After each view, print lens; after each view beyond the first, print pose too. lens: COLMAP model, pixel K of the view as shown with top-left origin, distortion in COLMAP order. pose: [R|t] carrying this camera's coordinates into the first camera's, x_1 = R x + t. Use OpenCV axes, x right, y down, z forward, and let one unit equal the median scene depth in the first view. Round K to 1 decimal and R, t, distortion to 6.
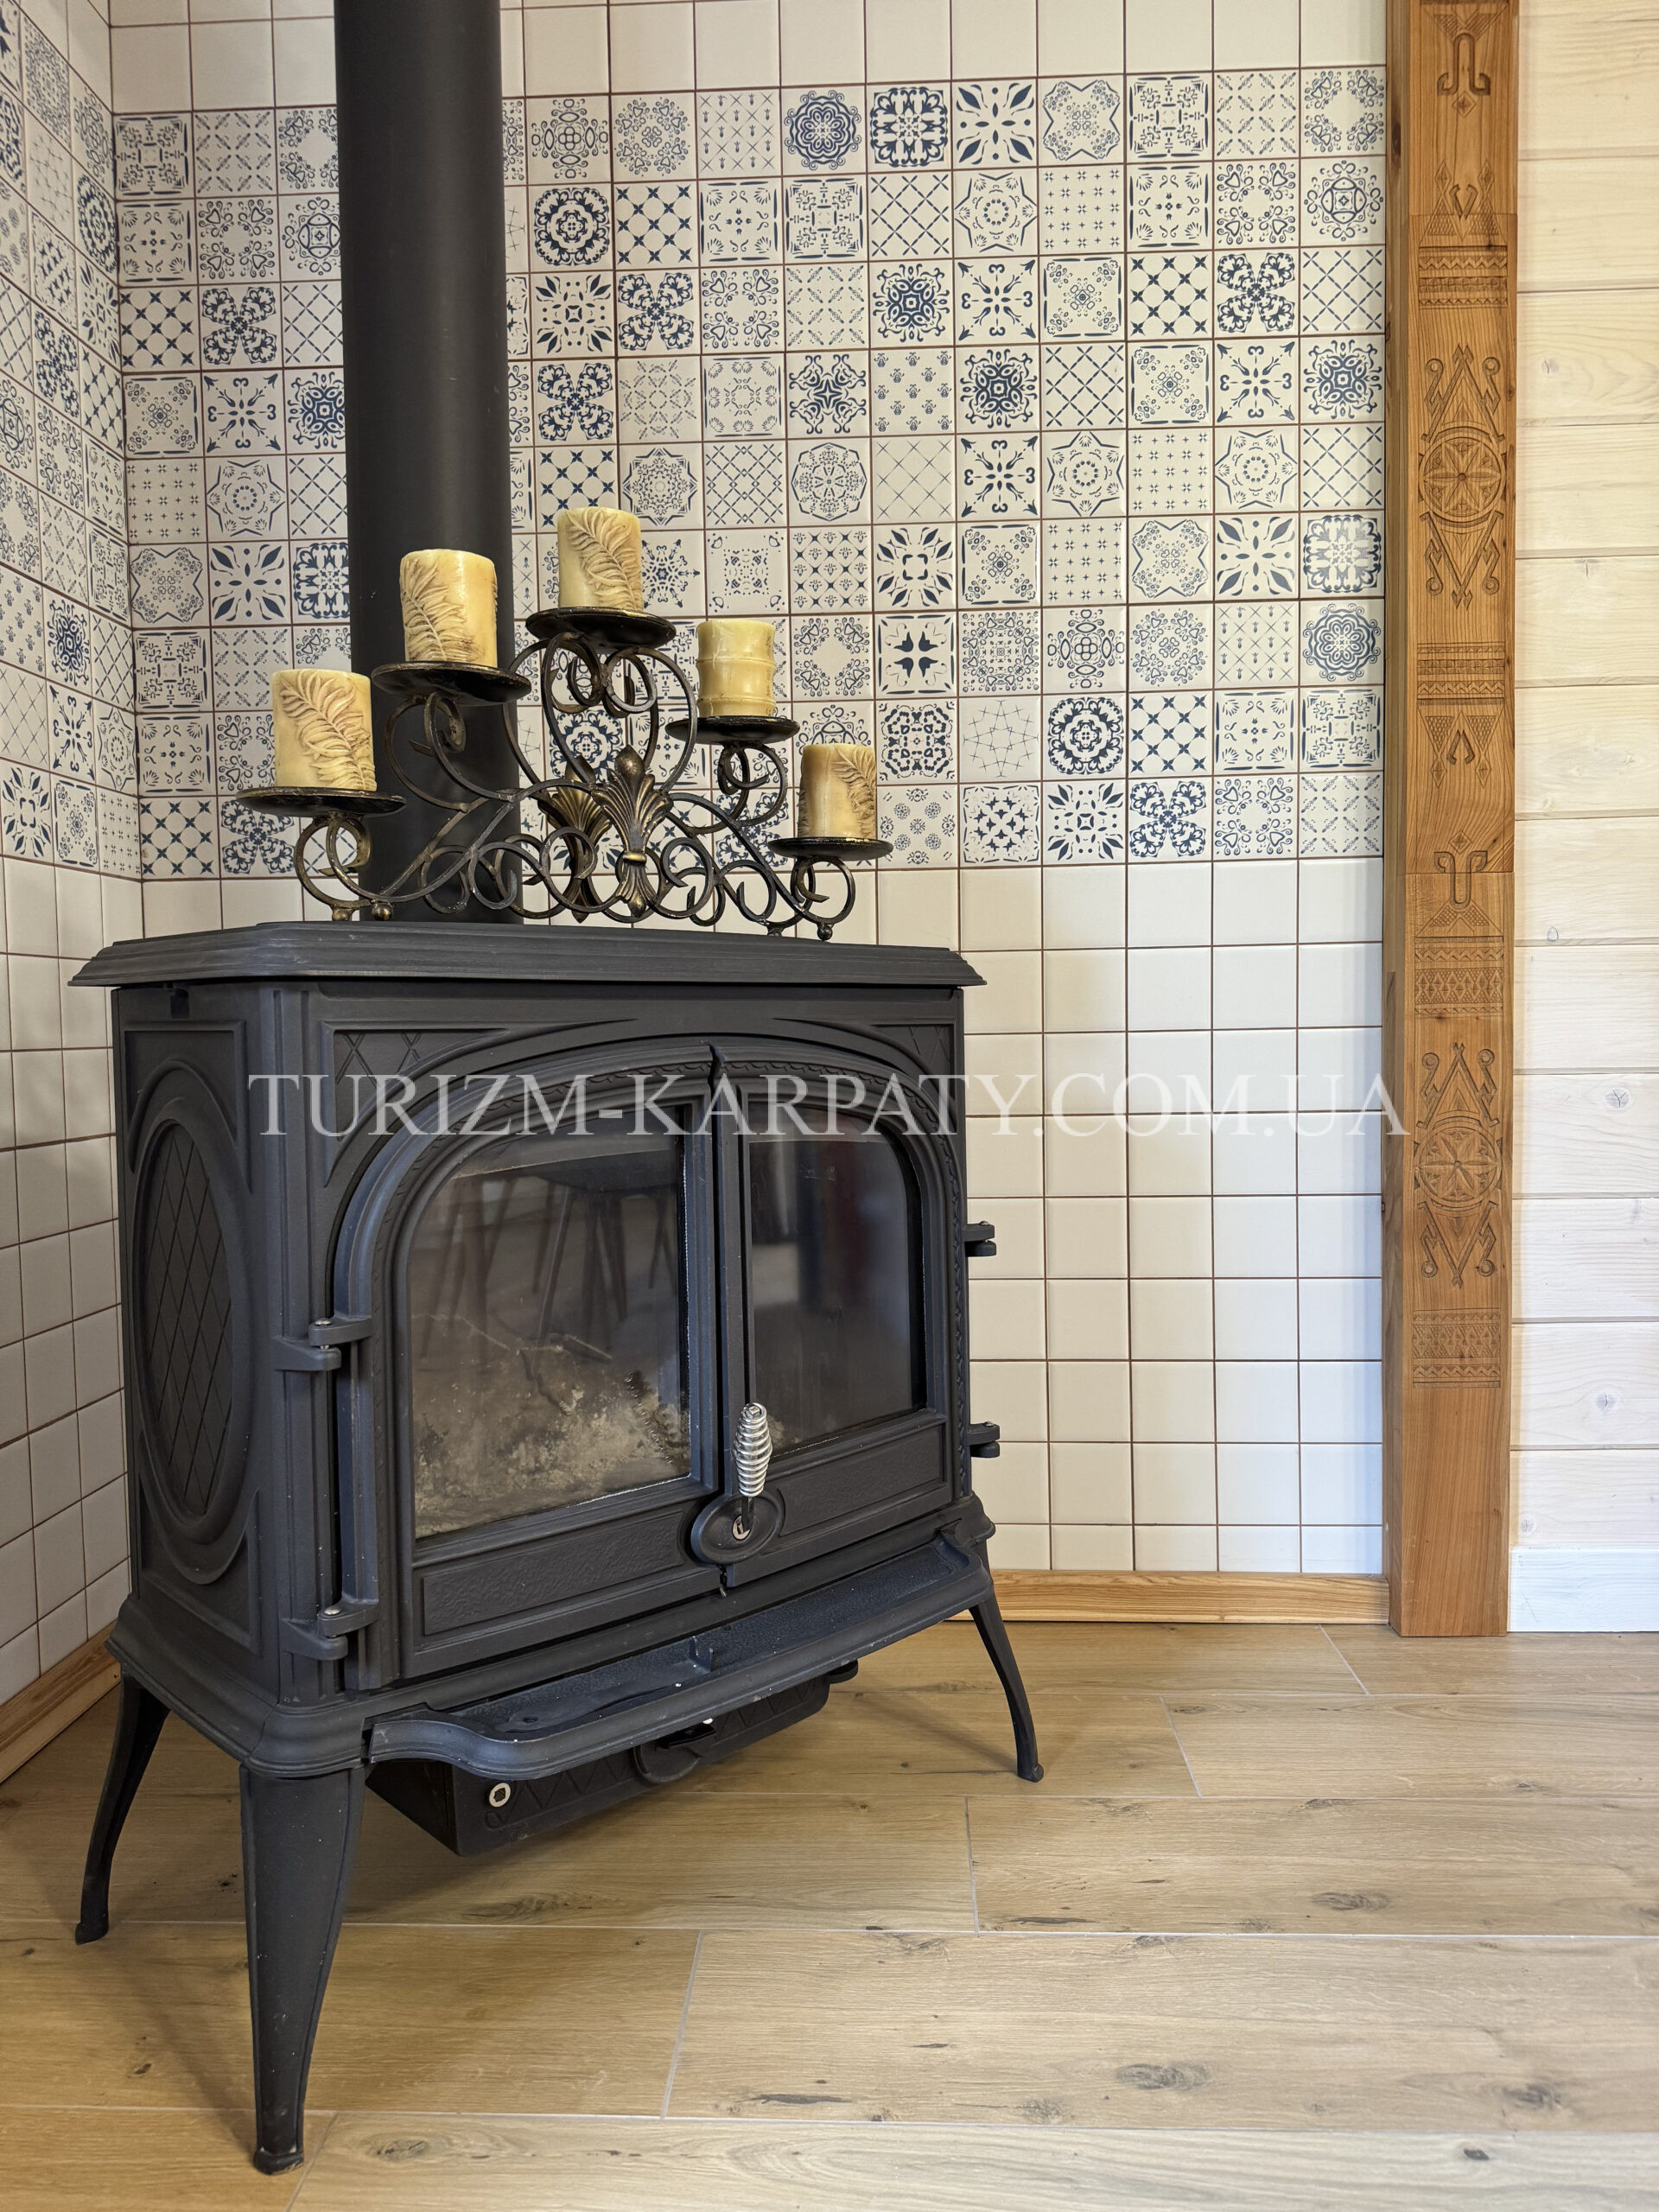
lens RADIAL K [[1580.7, 0, 829.5], [0, 1580.7, 1106.0], [0, 0, 1]] dist [-0.002481, -0.004000]
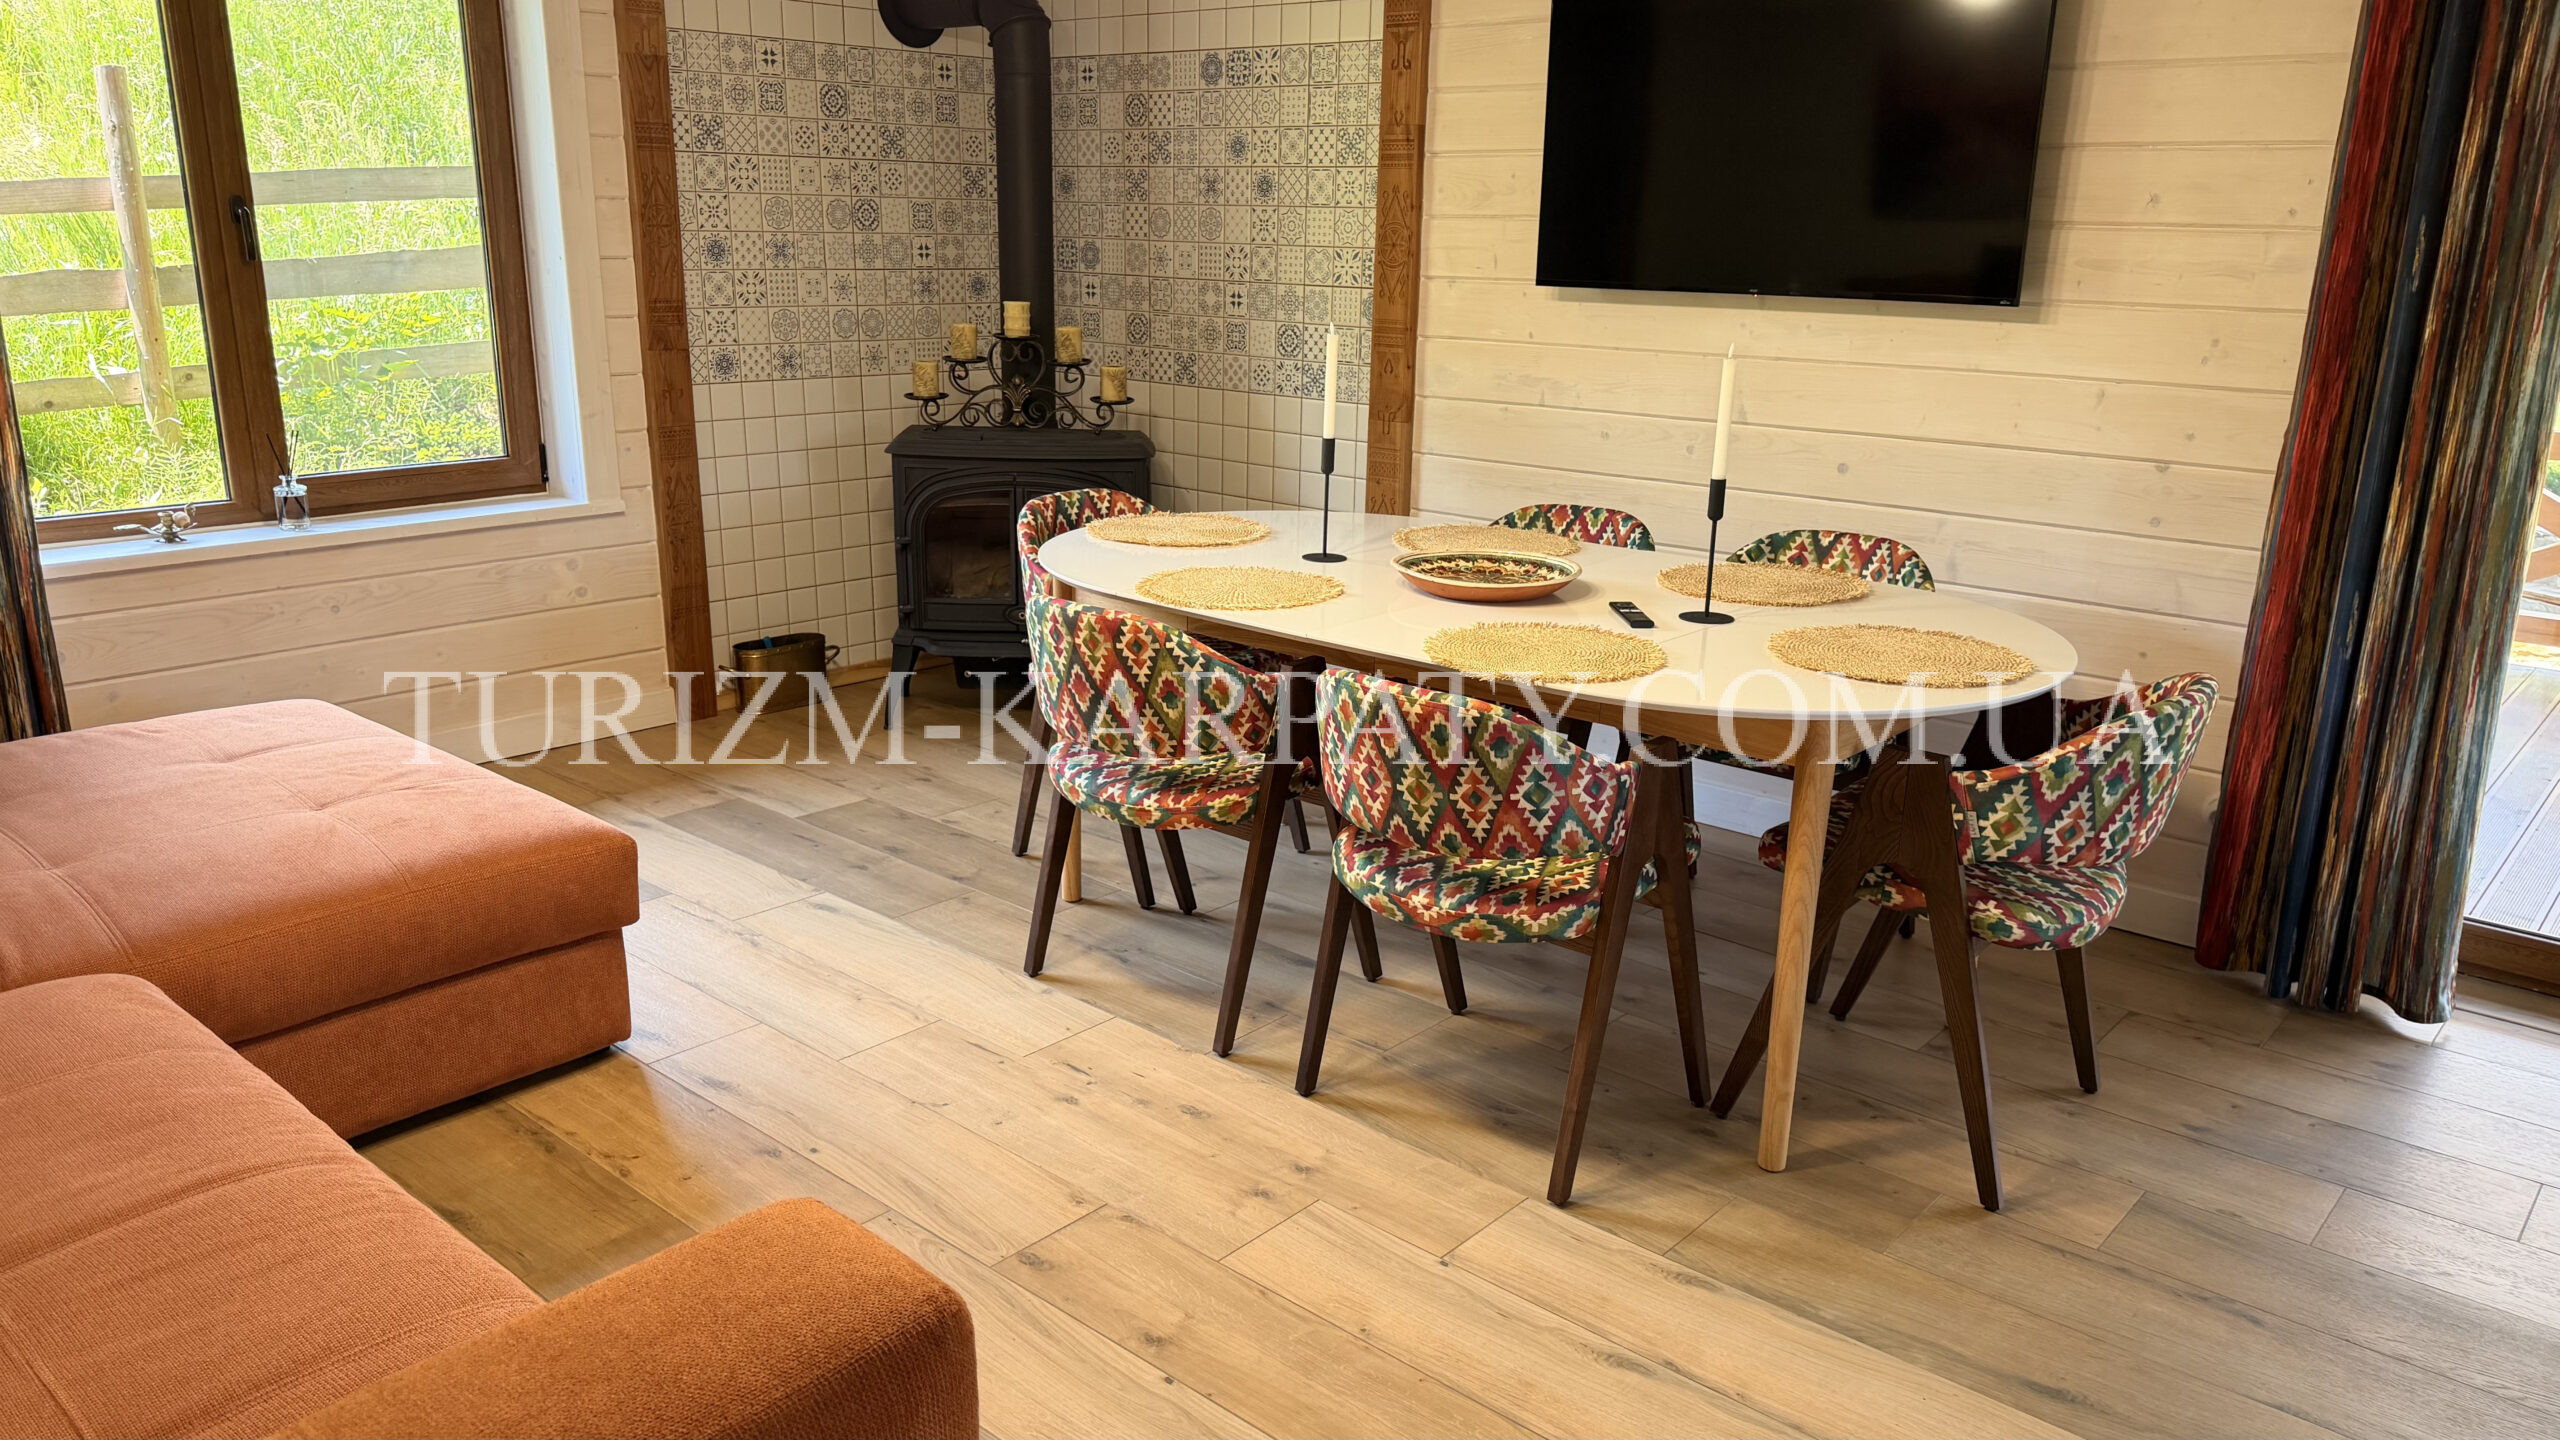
lens RADIAL K [[1805.2, 0, 1266.3], [0, 1805.2, 728.0], [0, 0, 1]] dist [0.089357, -0.108377]
pose [[0.771278, 0.203129, -0.603216, 1.890522], [-0.059895, 0.966666, 0.248936, -0.349078], [0.633674, -0.155869, 0.757734, -1.157882]]
